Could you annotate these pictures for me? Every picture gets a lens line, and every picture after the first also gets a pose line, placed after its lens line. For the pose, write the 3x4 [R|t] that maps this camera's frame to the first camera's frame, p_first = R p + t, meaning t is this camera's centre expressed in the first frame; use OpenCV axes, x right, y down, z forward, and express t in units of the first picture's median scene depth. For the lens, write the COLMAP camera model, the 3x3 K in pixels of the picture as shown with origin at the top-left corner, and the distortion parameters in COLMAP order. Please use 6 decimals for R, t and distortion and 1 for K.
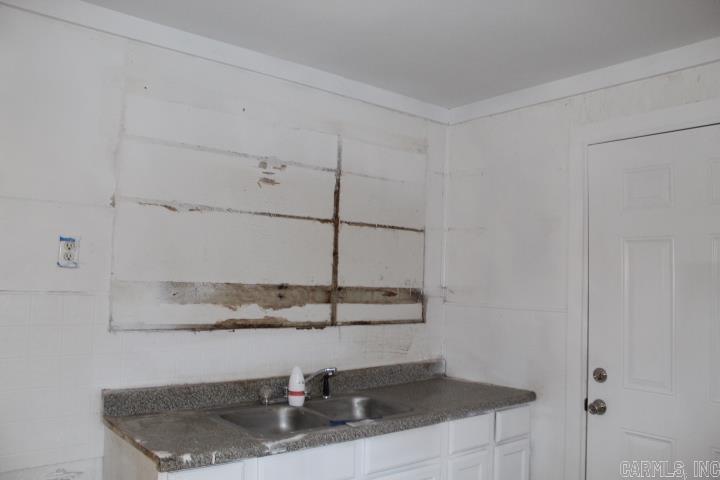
lens RADIAL K [[603.5, 0, 356.3], [0, 603.5, 243.0], [0, 0, 1]] dist [-0.166593, 0.142281]
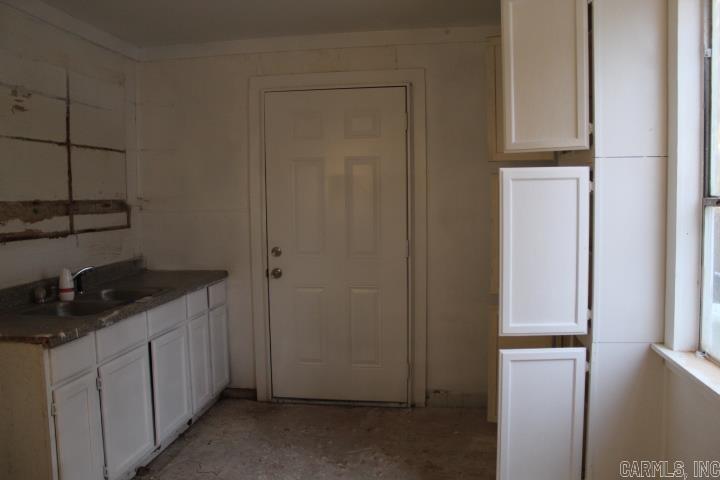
lens RADIAL K [[603.5, 0, 363.3], [0, 603.5, 240.3], [0, 0, 1]] dist [-0.166593, 0.142281]
pose [[0.733651, -0.088603, 0.673726, -0.408875], [-0.008711, 0.990155, 0.139703, -0.015366], [-0.679471, -0.108362, 0.725656, -0.225774]]
